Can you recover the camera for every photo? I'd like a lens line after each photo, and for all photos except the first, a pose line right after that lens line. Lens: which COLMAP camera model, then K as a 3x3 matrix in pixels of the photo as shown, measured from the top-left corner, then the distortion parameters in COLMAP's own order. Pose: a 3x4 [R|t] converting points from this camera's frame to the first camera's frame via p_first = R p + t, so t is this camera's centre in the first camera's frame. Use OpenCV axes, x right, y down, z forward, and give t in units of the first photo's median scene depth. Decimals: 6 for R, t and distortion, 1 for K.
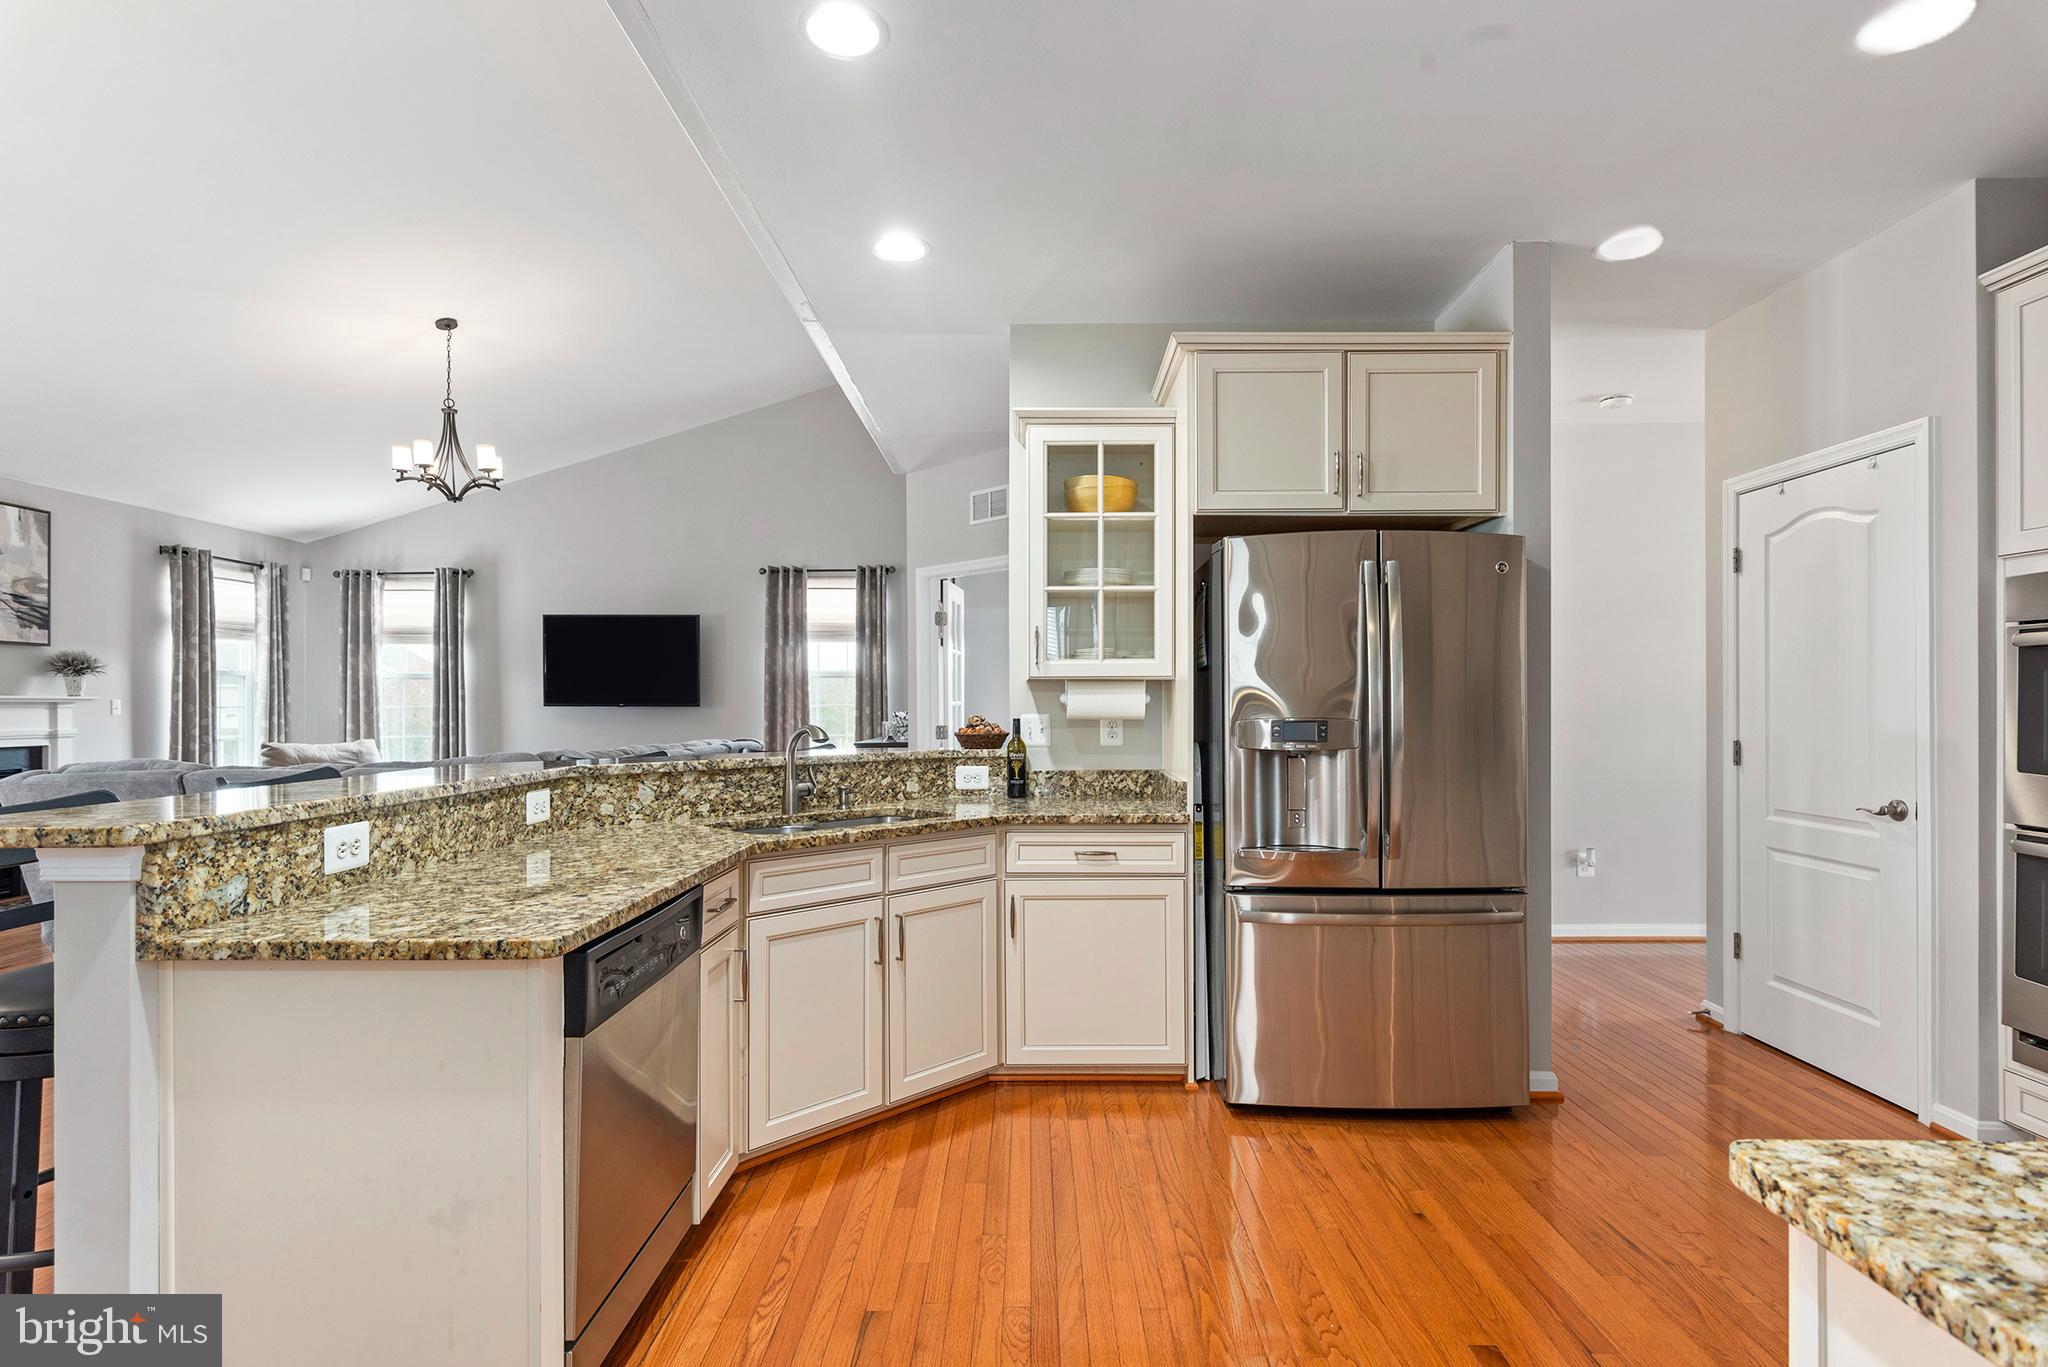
lens RADIAL K [[1002.4, 0, 1022.5], [0, 1002.4, 696.3], [0, 0, 1]] dist [0.002966, 0.001380]
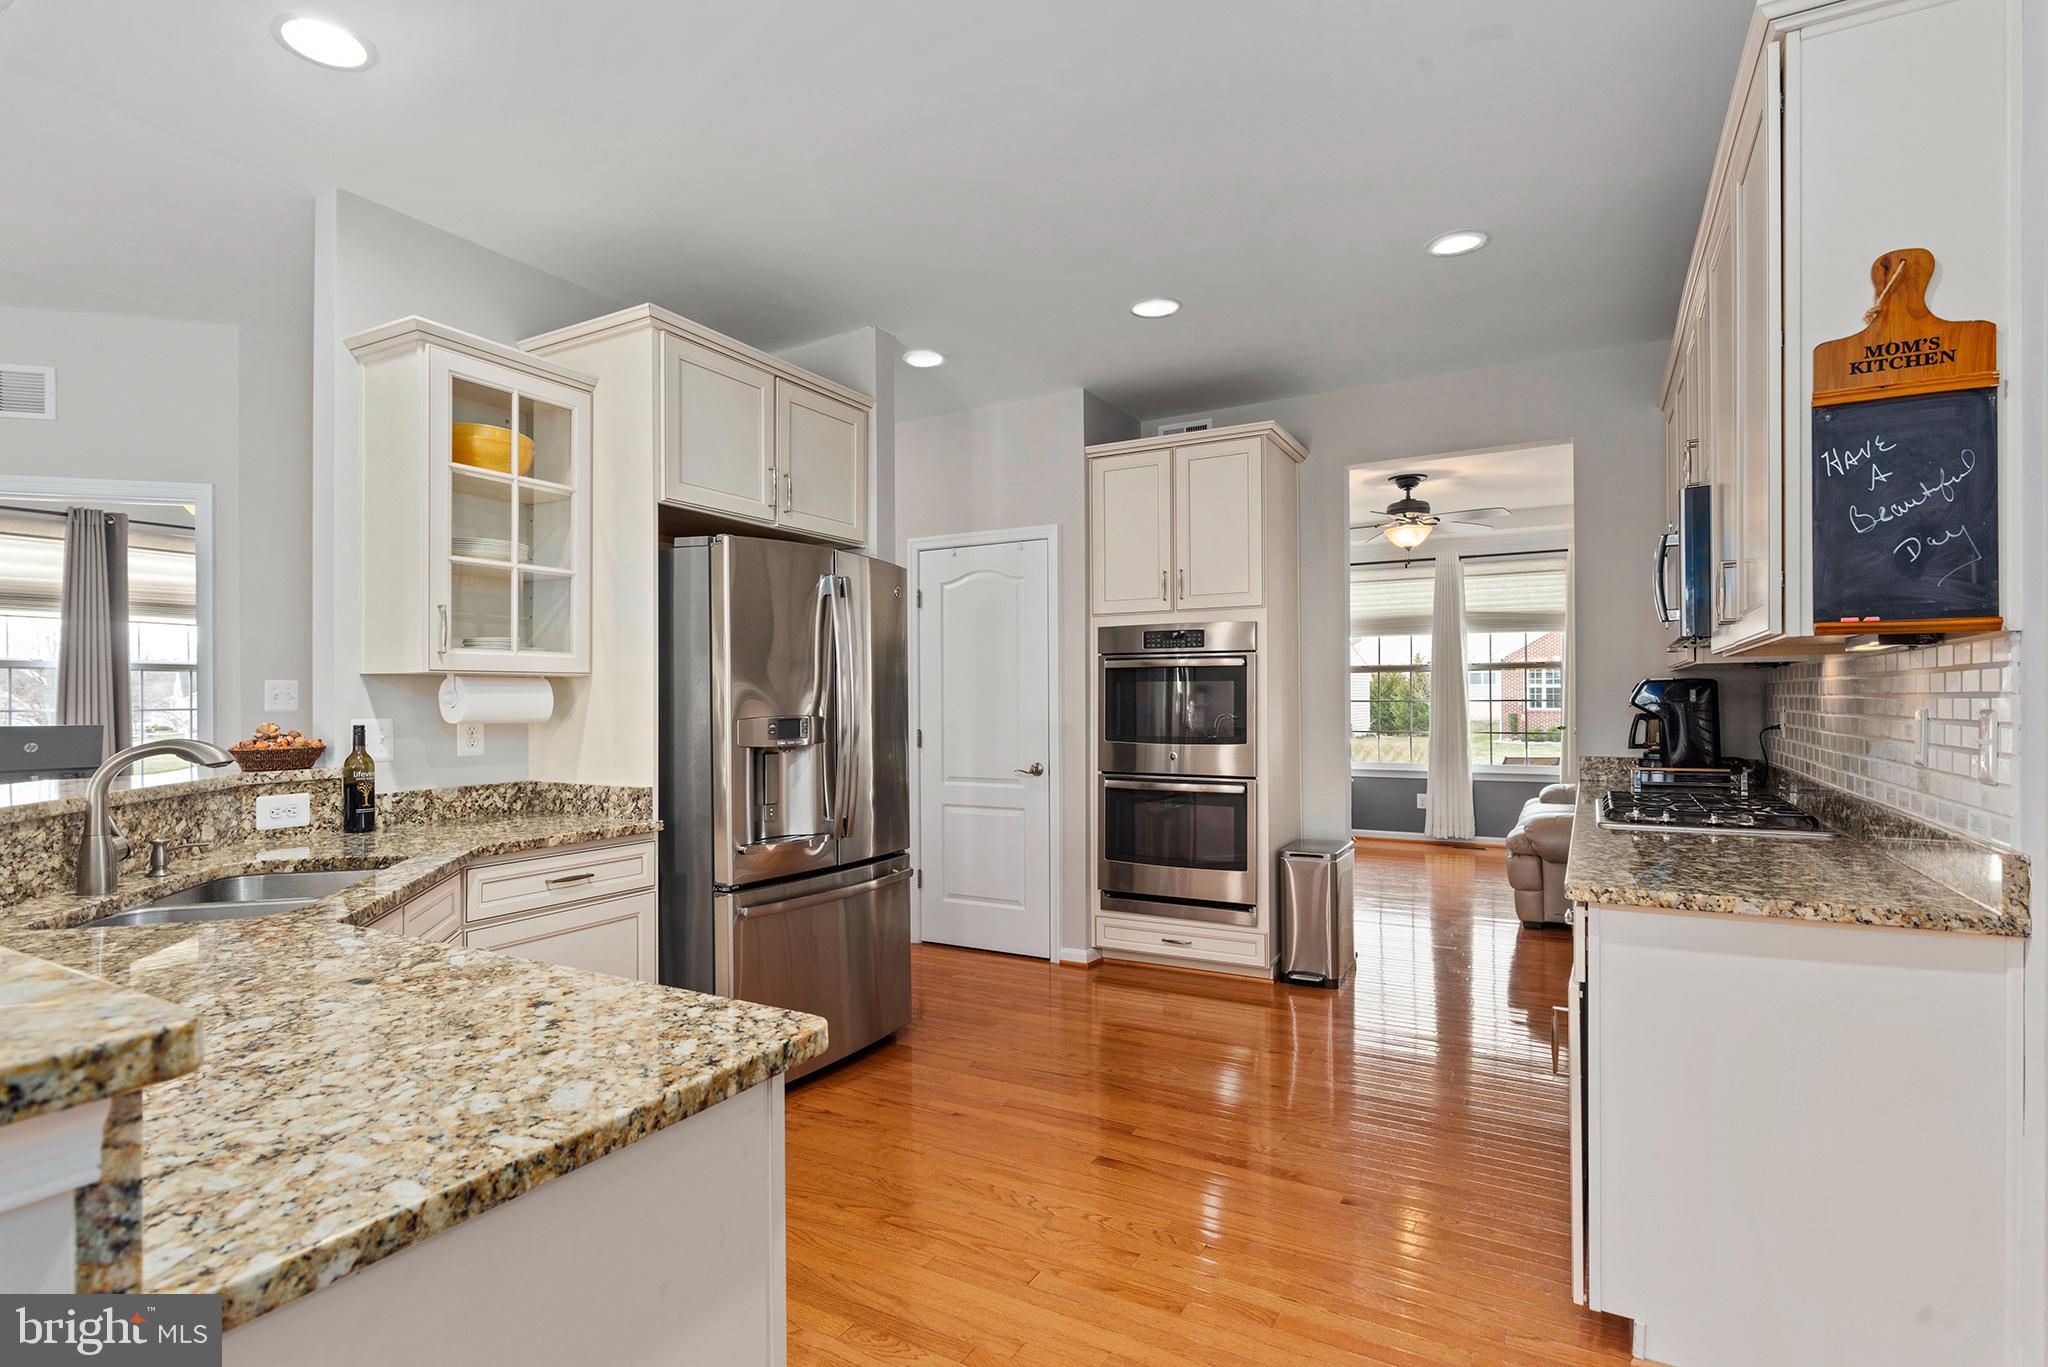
lens RADIAL K [[1002.4, 0, 1022.5], [0, 1002.4, 696.3], [0, 0, 1]] dist [0.002966, 0.001380]
pose [[0.481891, 0.003643, 0.876223, -0.432035], [-0.000070, 0.999992, -0.004119, 0.003957], [-0.876231, 0.001923, 0.481888, 0.219234]]
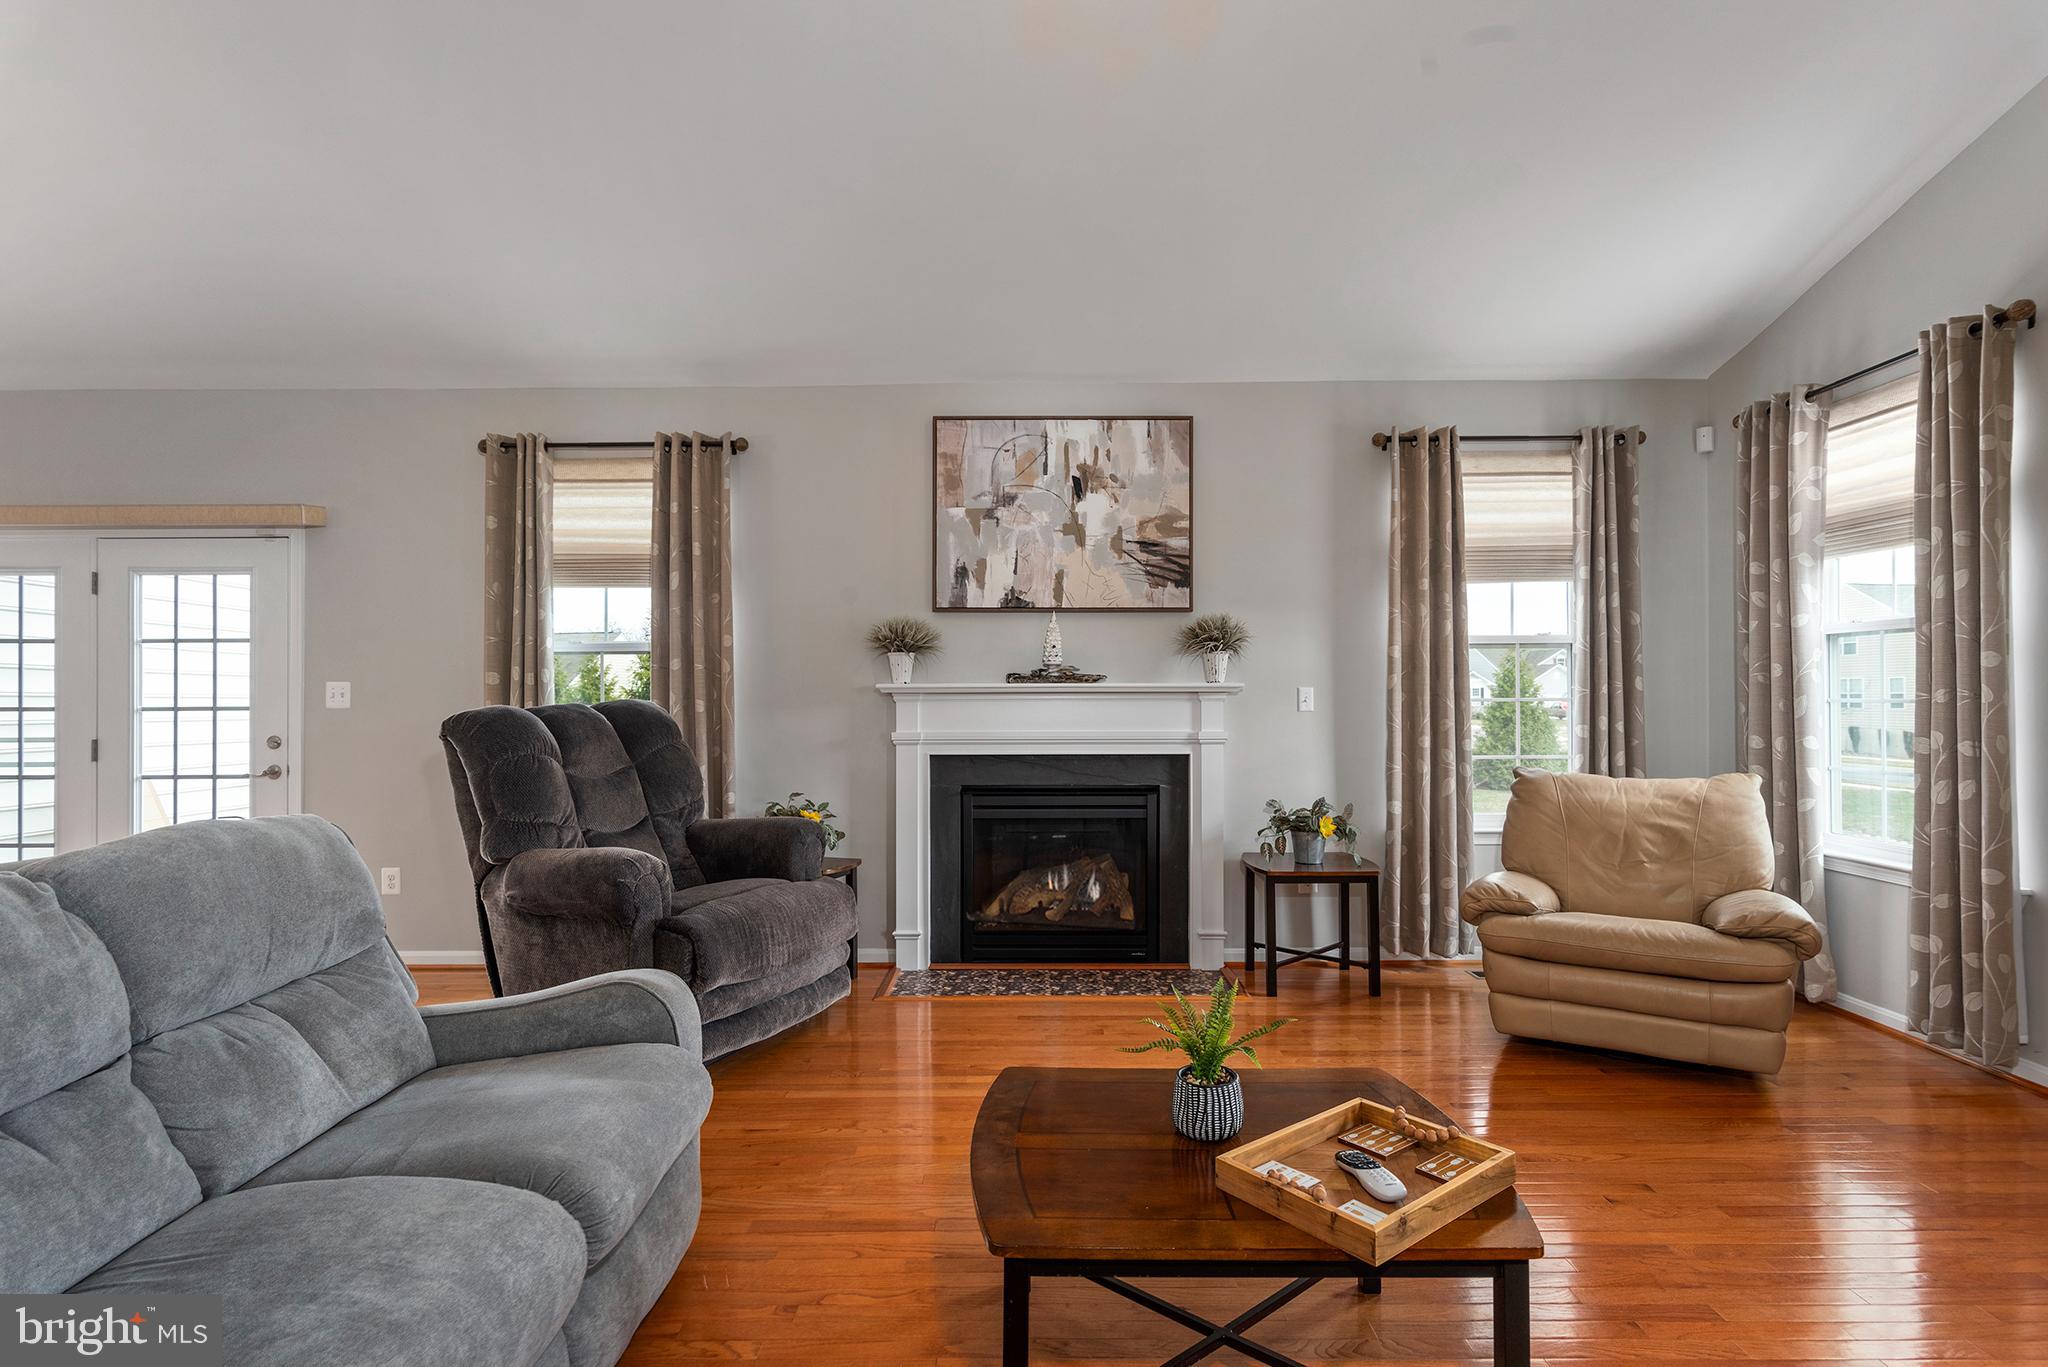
lens RADIAL K [[1002.4, 0, 1022.5], [0, 1002.4, 696.3], [0, 0, 1]] dist [0.002966, 0.001380]
pose [[0.011128, 0.000971, -0.999938, -0.509507], [0.010177, 0.999948, 0.001084, 0.012606], [0.999886, -0.010188, 0.011118, 1.598678]]
